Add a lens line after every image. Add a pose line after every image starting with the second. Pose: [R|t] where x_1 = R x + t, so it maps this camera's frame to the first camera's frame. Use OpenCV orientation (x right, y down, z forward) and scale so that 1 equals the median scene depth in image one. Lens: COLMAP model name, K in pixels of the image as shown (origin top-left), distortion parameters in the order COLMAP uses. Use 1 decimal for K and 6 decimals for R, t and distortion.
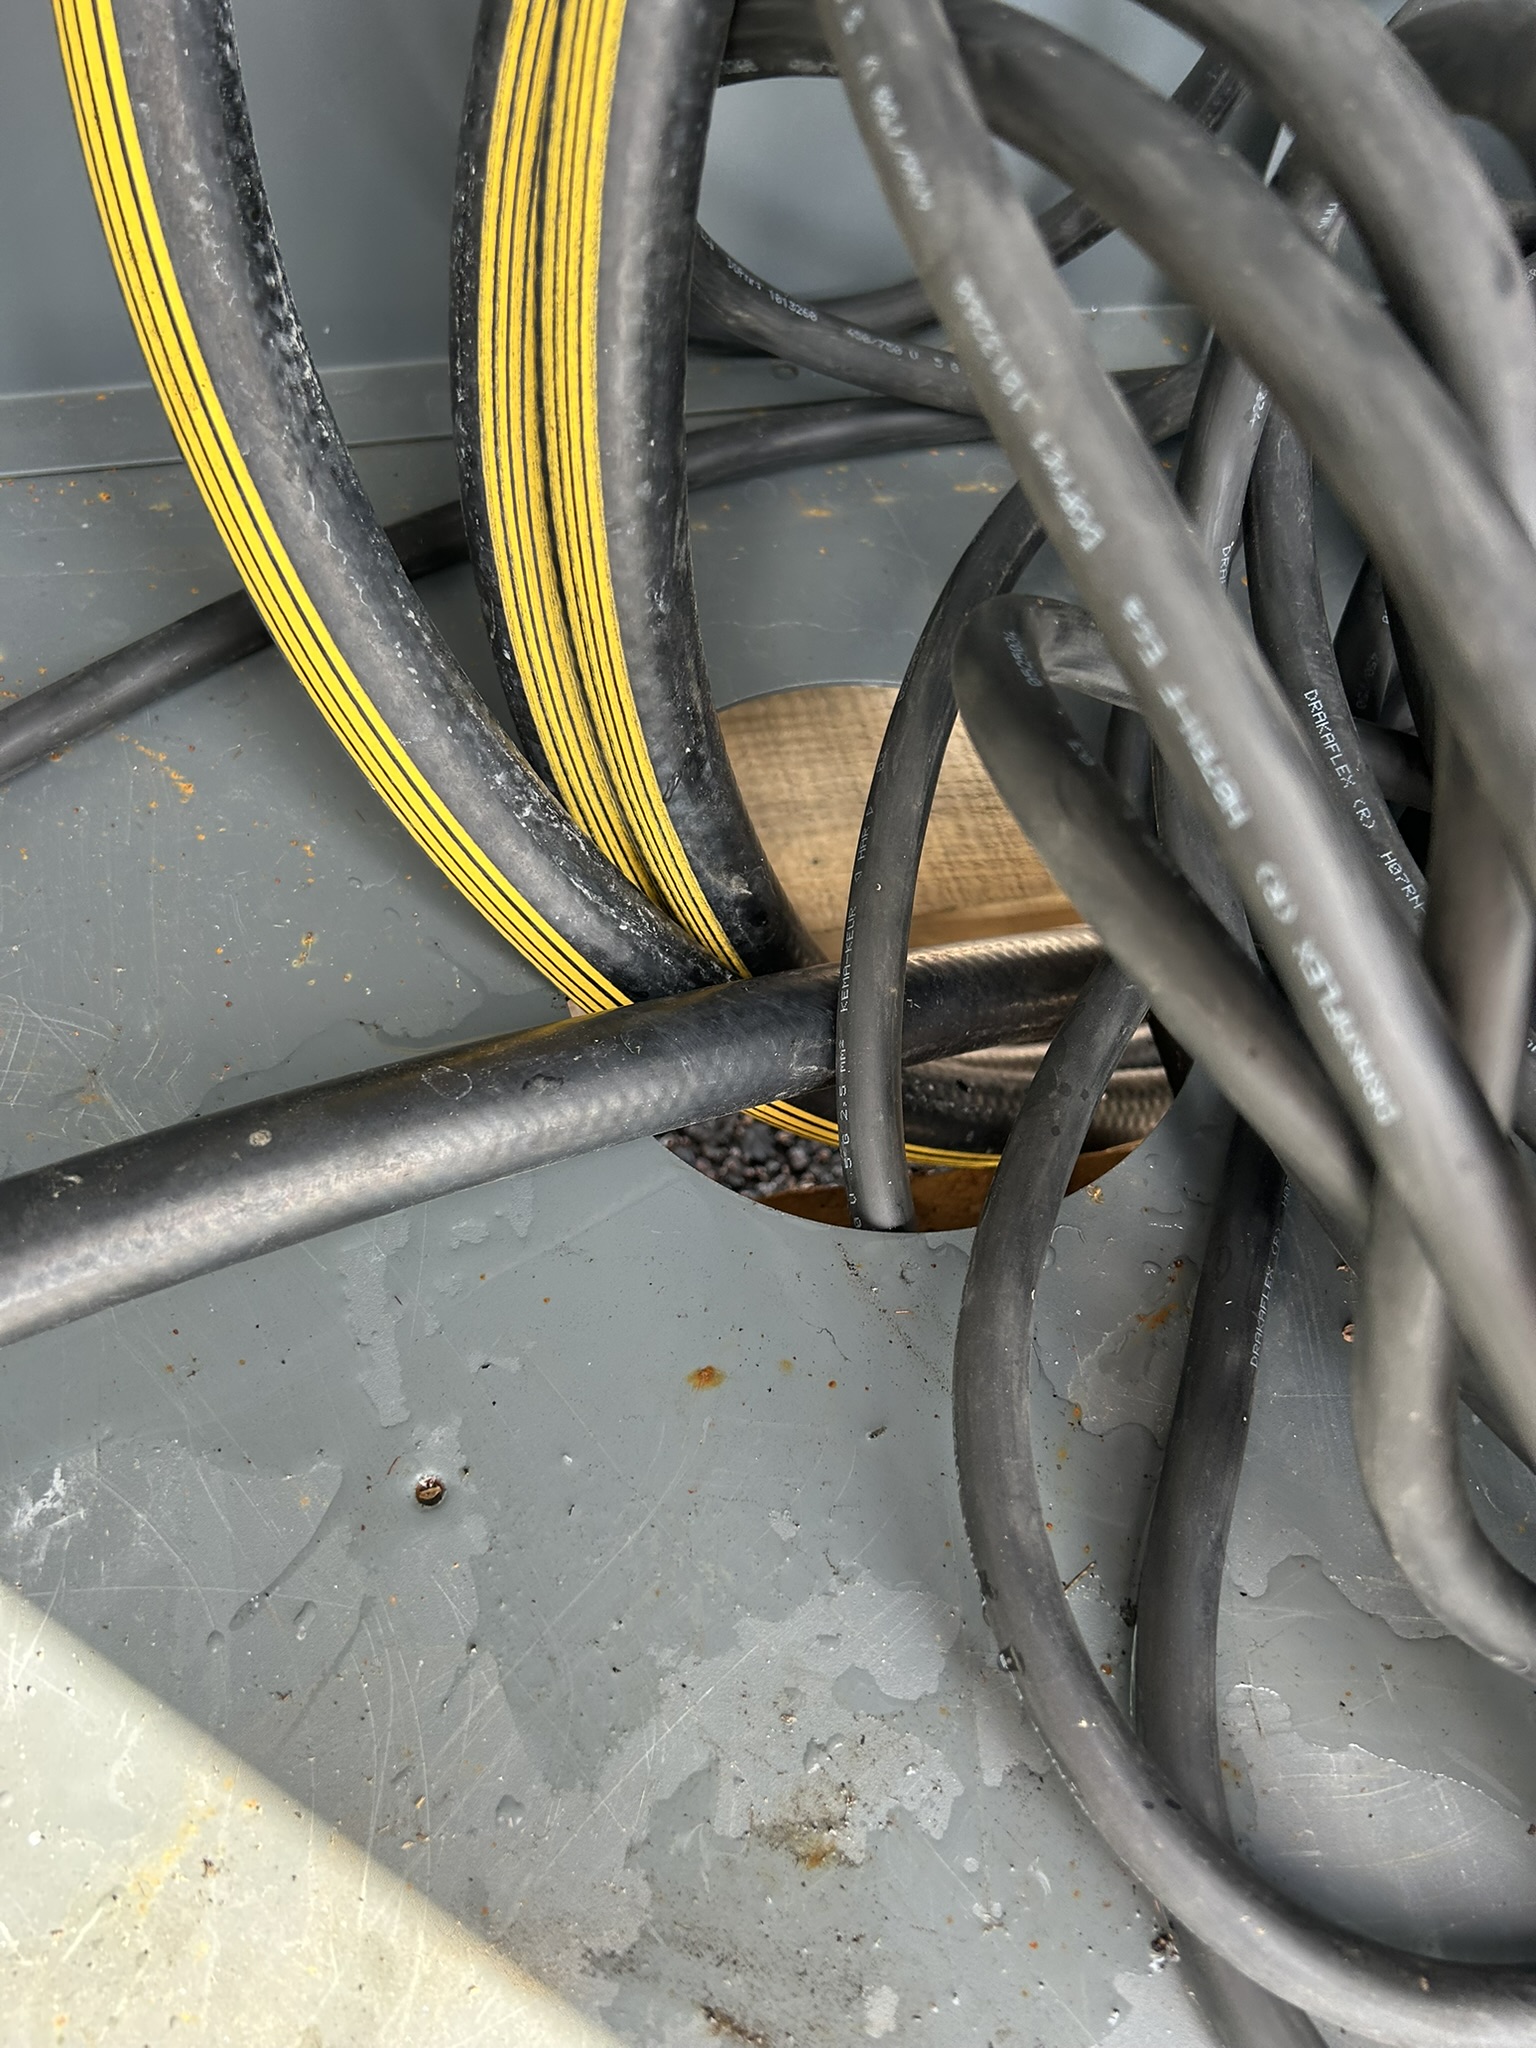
lens RADIAL K [[1568.3, 0, 769.6], [0, 1568.3, 1029.2], [0, 0, 1]] dist [0.037241, -0.053534]
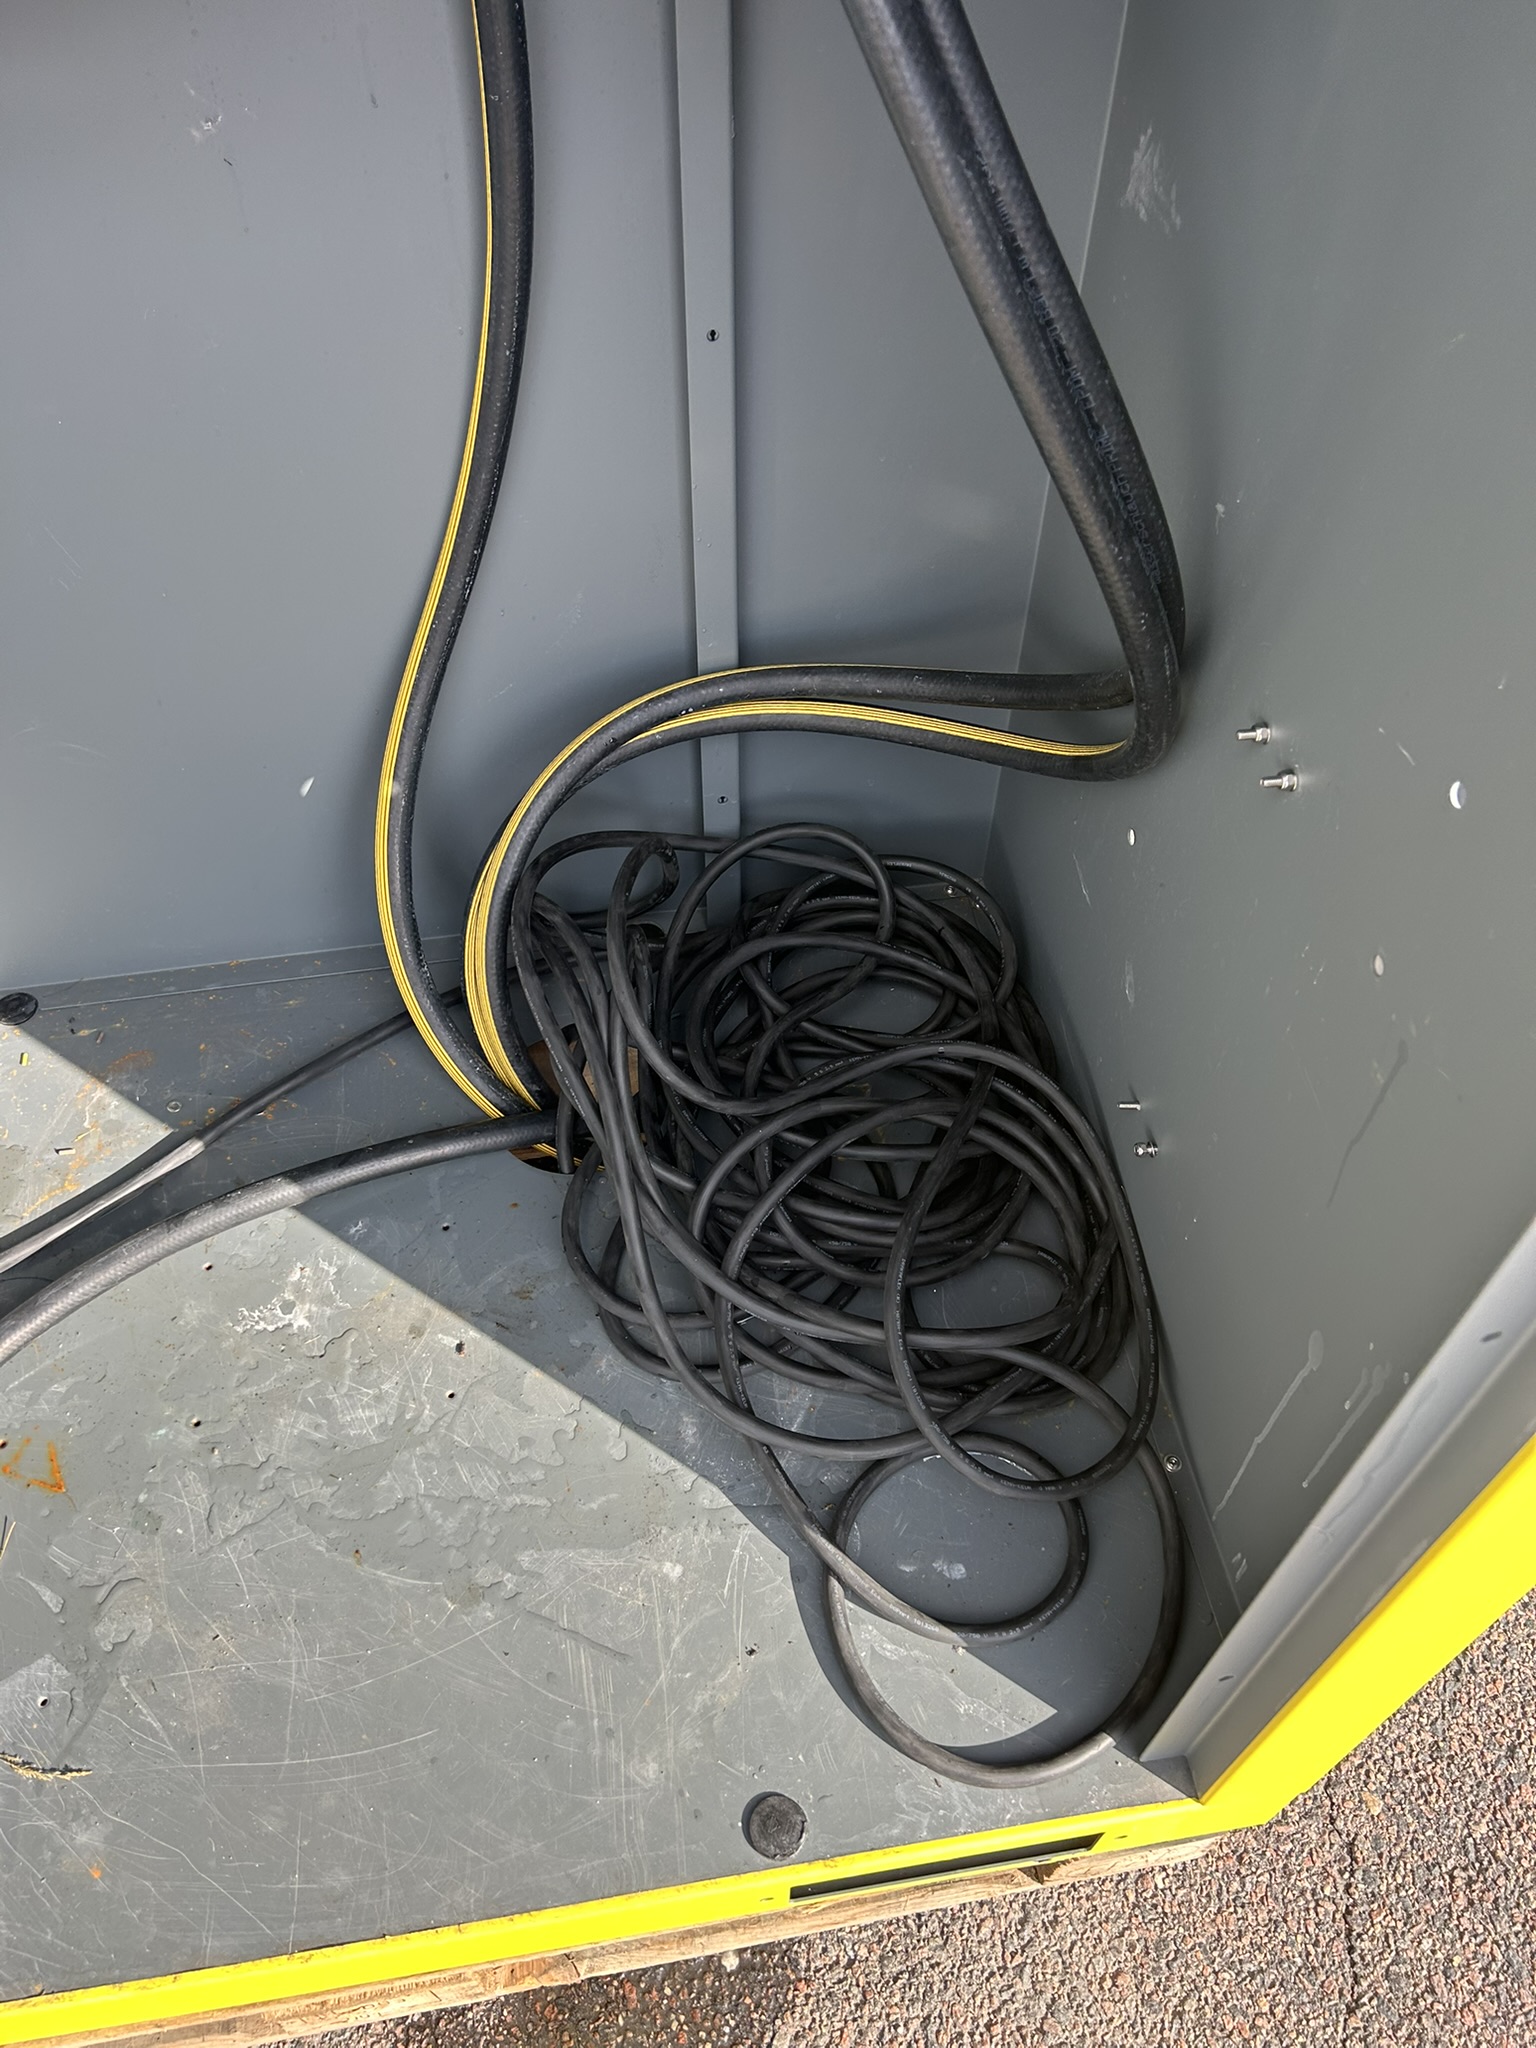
lens RADIAL K [[1529.3, 0, 756.5], [0, 1529.3, 1051.1], [0, 0, 1]] dist [0.041922, -0.050405]
pose [[0.995726, -0.006951, -0.092095, 0.932187], [-0.007945, 0.987021, -0.160395, 0.449462], [0.092015, 0.160441, 0.982747, -2.844909]]
